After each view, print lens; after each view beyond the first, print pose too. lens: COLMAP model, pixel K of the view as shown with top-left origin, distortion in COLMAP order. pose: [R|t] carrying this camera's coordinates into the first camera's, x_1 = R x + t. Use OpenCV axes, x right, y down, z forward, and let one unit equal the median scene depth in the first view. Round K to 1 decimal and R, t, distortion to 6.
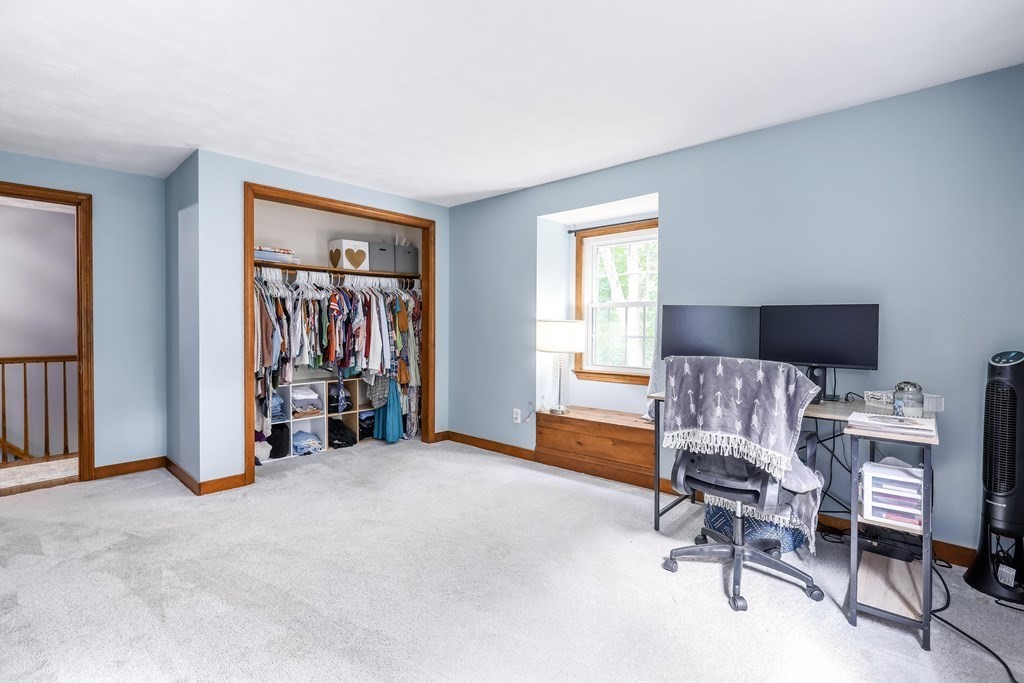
lens RADIAL K [[471.5, 0, 511.7], [0, 471.5, 333.4], [0, 0, 1]] dist [-0.014912, -0.000146]
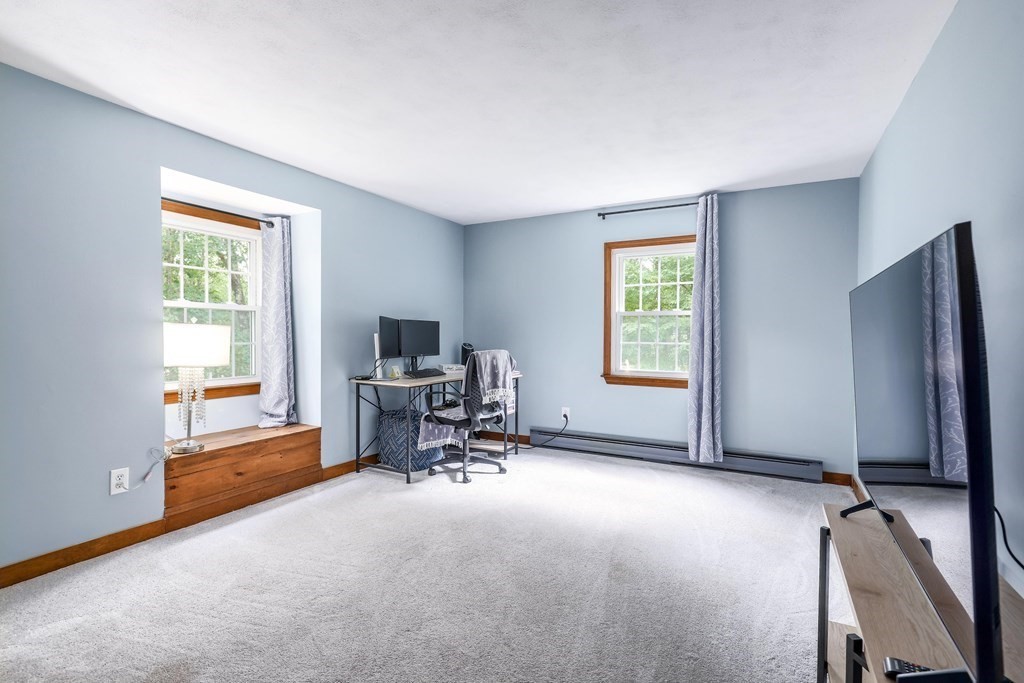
lens RADIAL K [[471.5, 0, 512.5], [0, 471.5, 340.7], [0, 0, 1]] dist [-0.014912, -0.000146]
pose [[-0.226453, -0.023072, 0.973749, -0.739805], [0.005496, 0.999673, 0.024964, -0.017642], [-0.974006, 0.011005, -0.226253, 0.698728]]
